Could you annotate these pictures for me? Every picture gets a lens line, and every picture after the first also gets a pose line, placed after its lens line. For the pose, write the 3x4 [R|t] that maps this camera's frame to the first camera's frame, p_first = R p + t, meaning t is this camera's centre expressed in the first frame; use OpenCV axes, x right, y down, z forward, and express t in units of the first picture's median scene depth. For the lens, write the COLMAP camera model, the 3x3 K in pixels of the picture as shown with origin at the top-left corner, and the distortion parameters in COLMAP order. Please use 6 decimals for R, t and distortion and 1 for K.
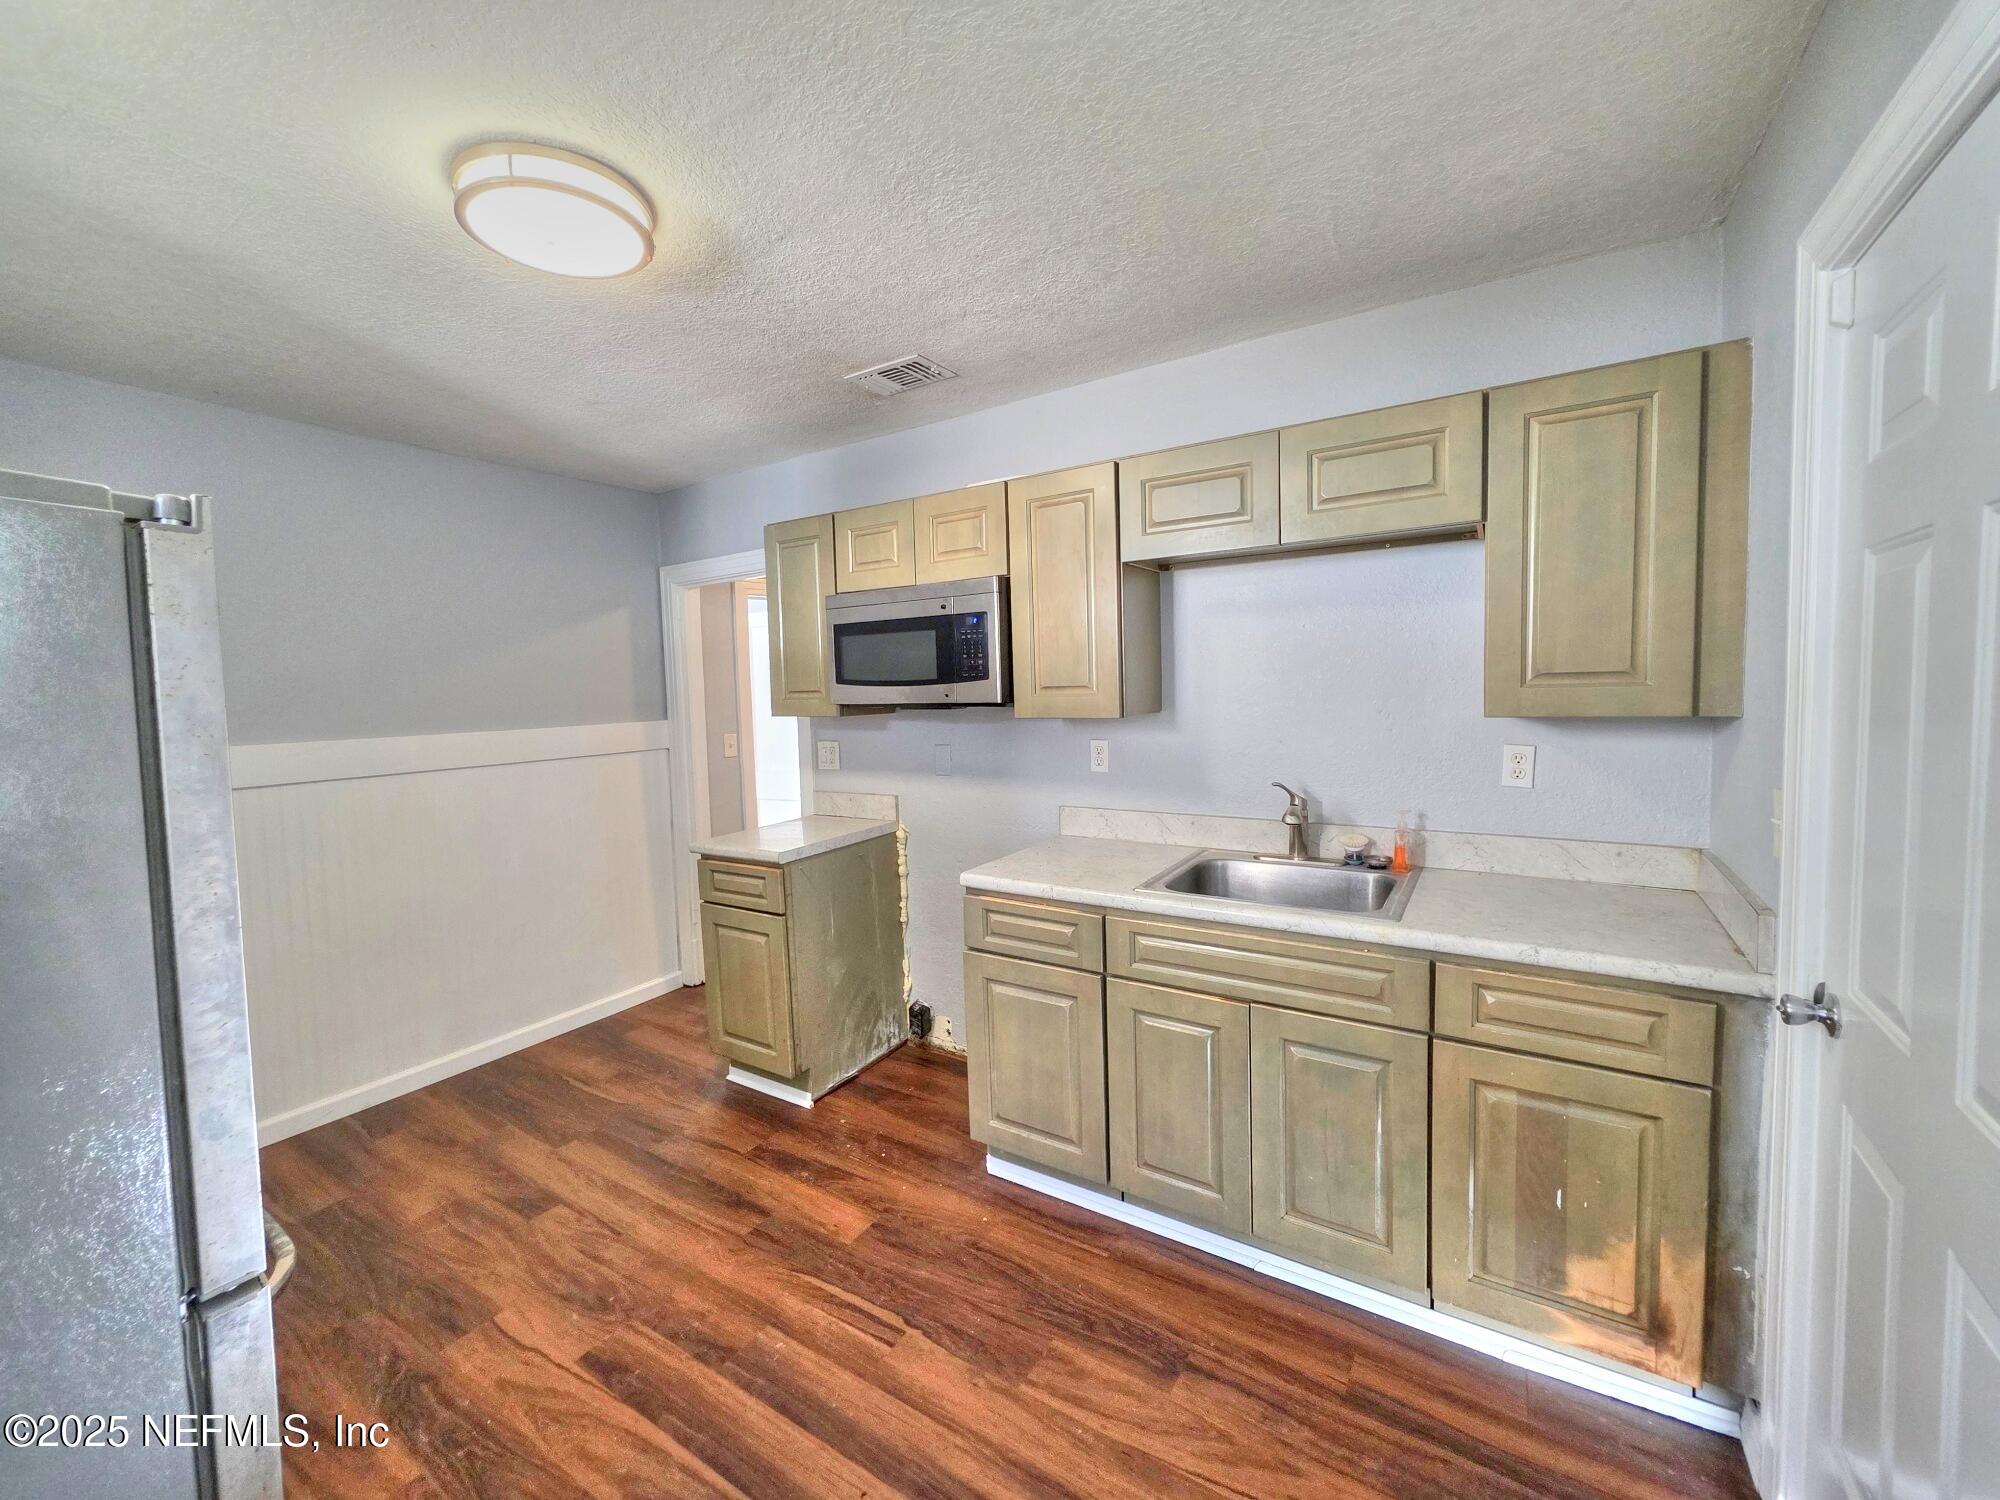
lens RADIAL K [[798.9, 0, 1000.9], [0, 798.9, 735.8], [0, 0, 1]] dist [0.011102, -0.003546]
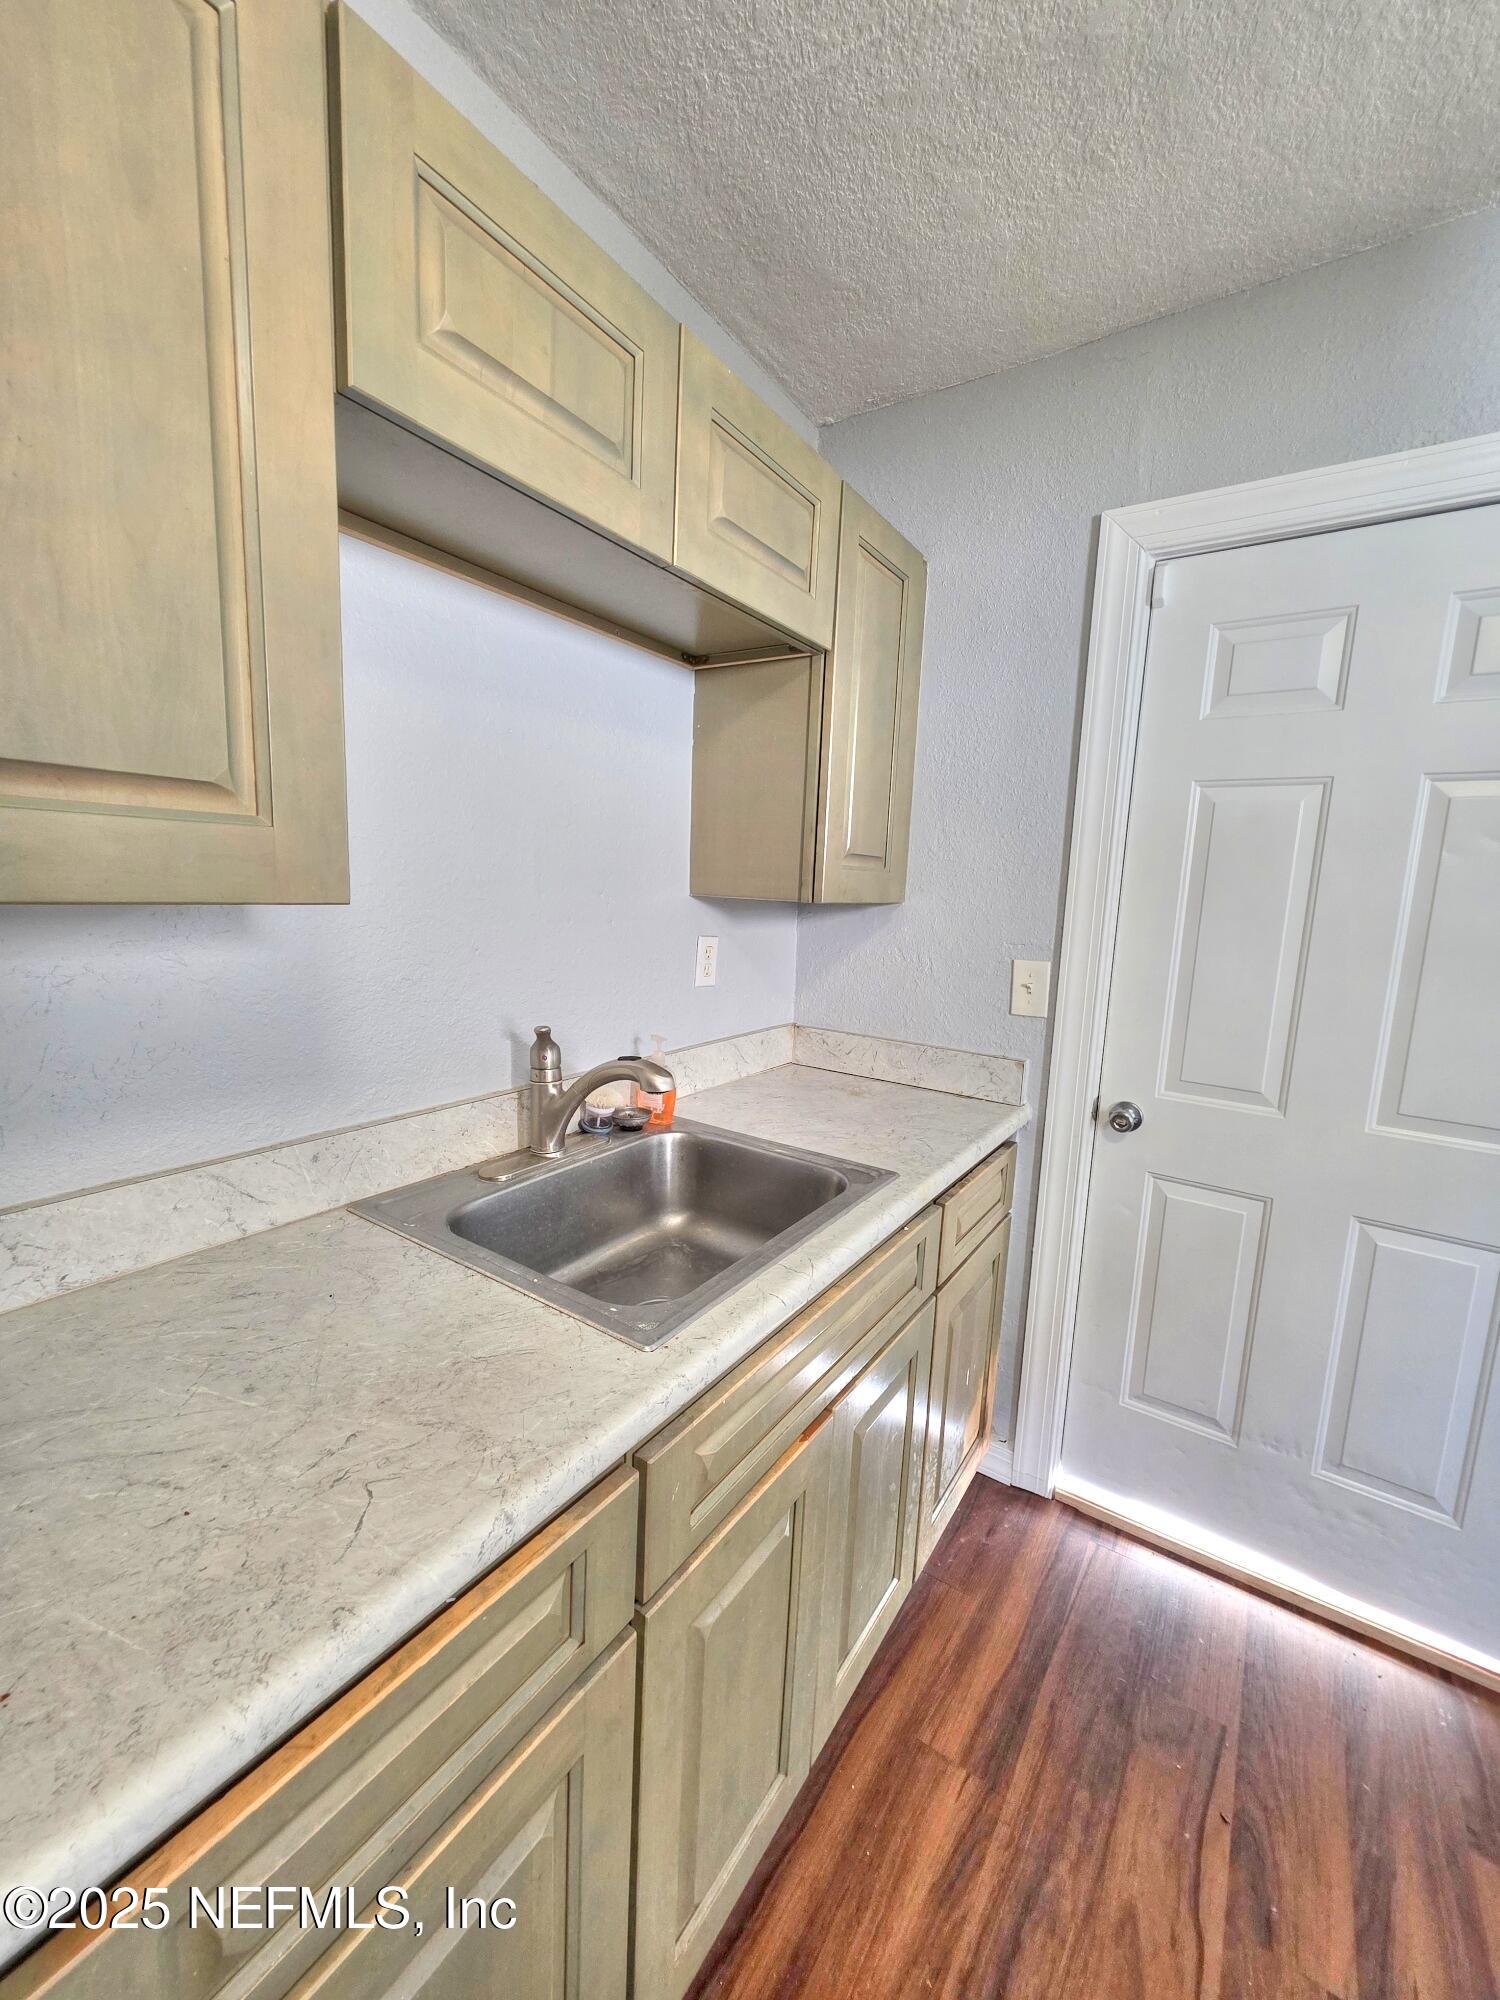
lens RADIAL K [[798.9, 0, 761.6], [0, 798.9, 1000.5], [0, 0, 1]] dist [0.011102, -0.003546]
pose [[0.017572, -0.120264, 0.992586, -0.230853], [0.027337, 0.992426, 0.119760, -0.024375], [-0.999472, 0.025030, 0.020726, 1.072519]]
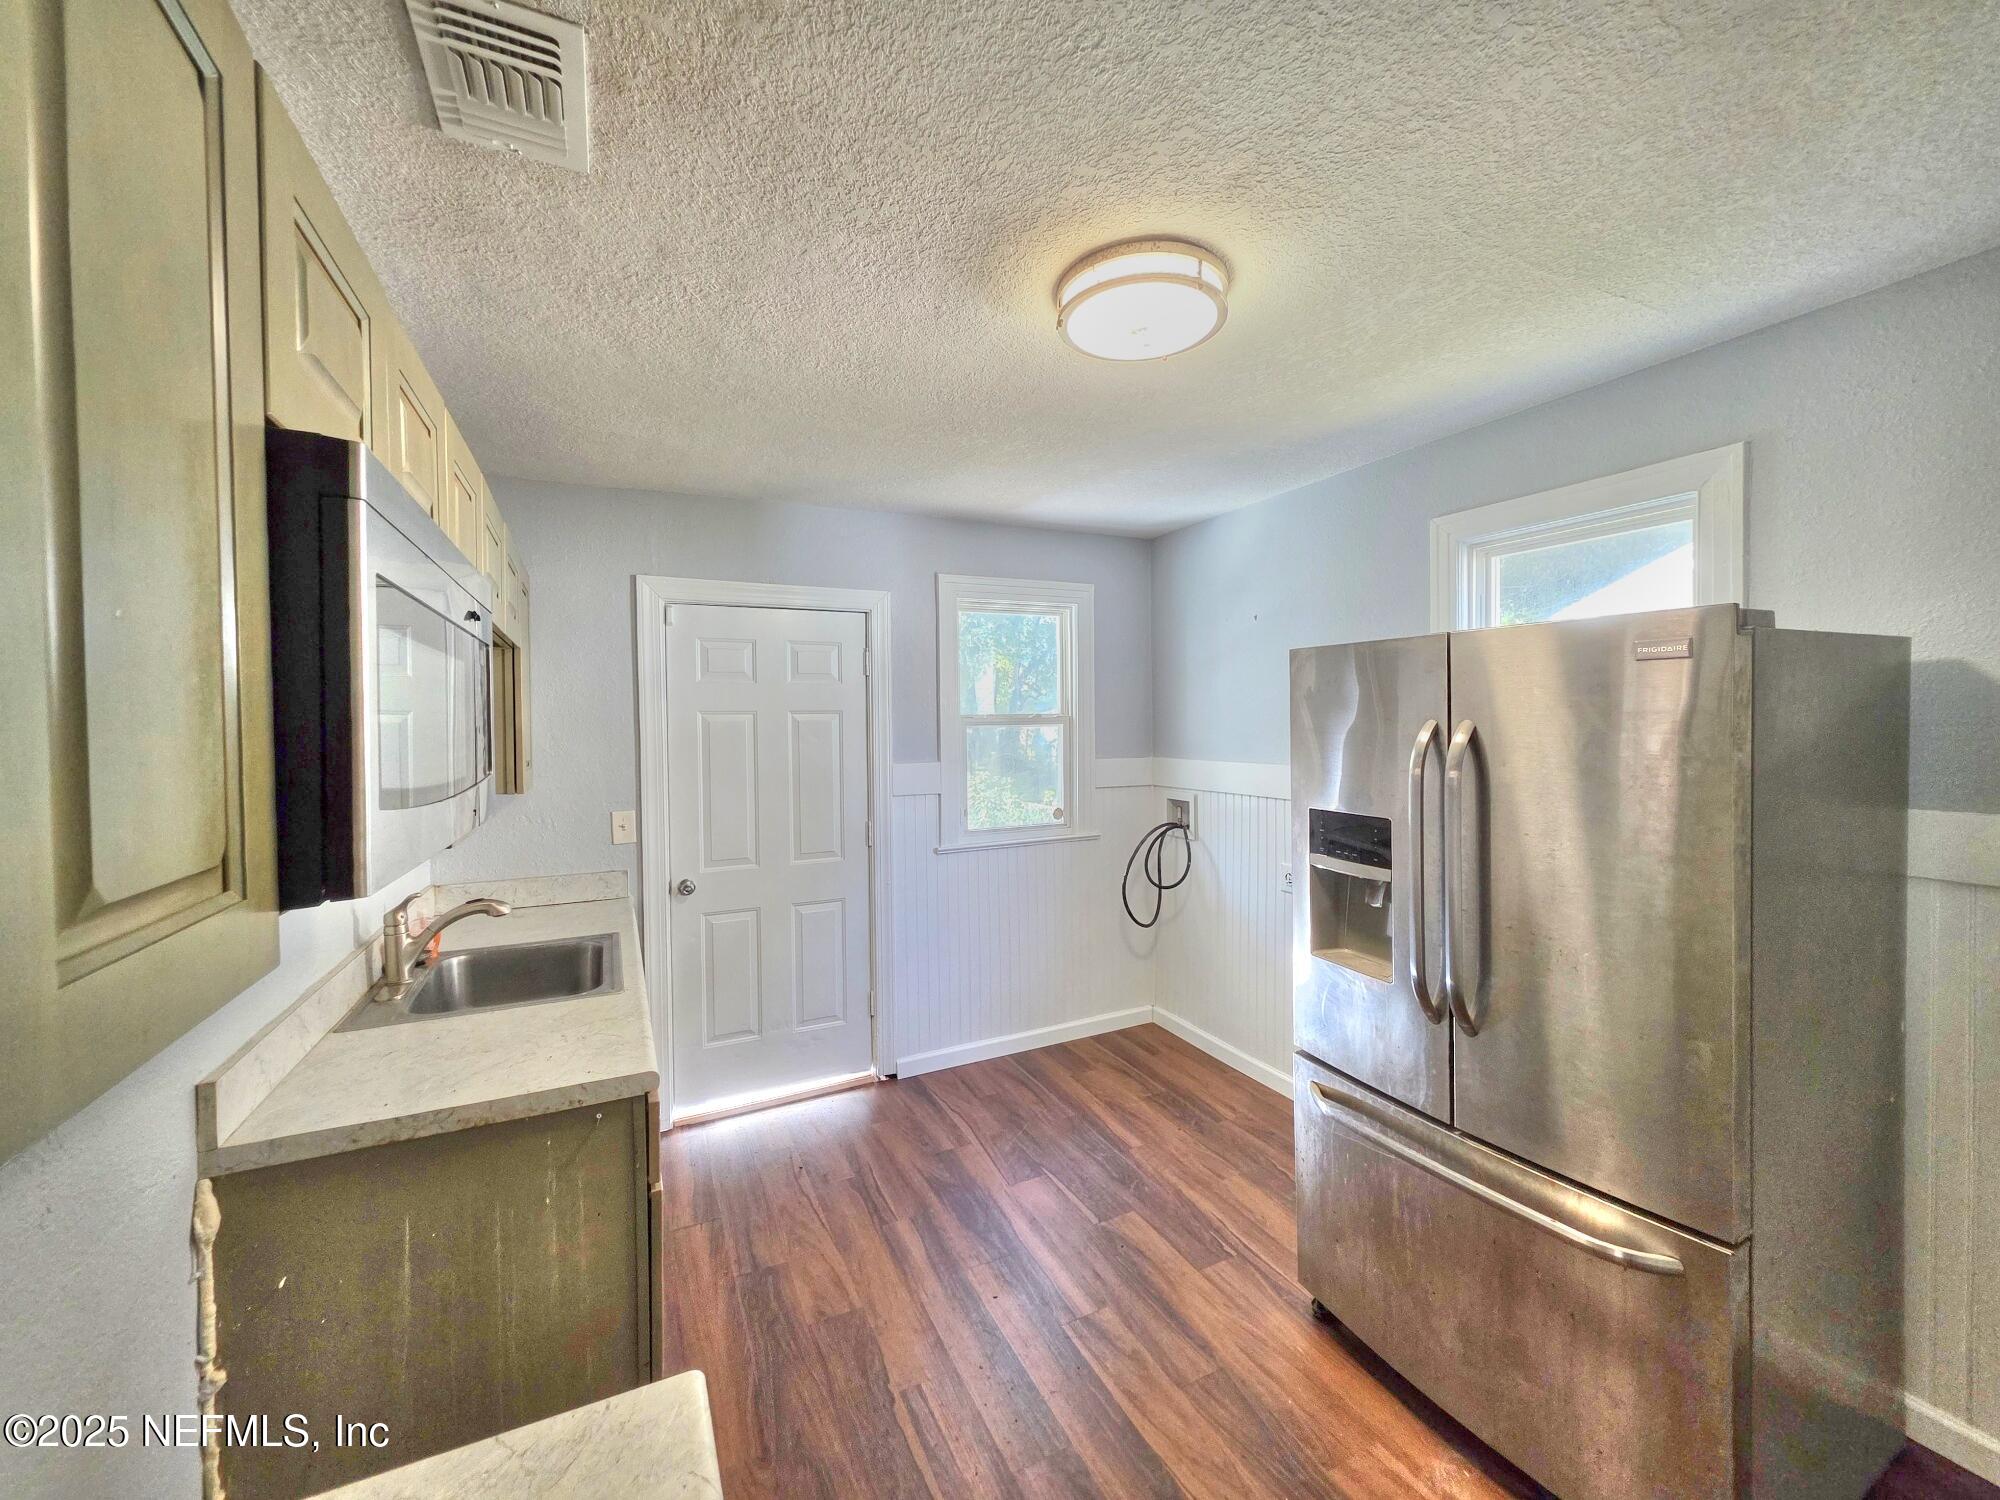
lens RADIAL K [[798.9, 0, 1000.9], [0, 798.9, 735.8], [0, 0, 1]] dist [0.011102, -0.003546]
pose [[-0.851117, 0.033826, 0.523885, -0.806330], [0.075222, 0.995483, 0.057932, -0.140360], [-0.519559, 0.088715, -0.849817, 1.760488]]
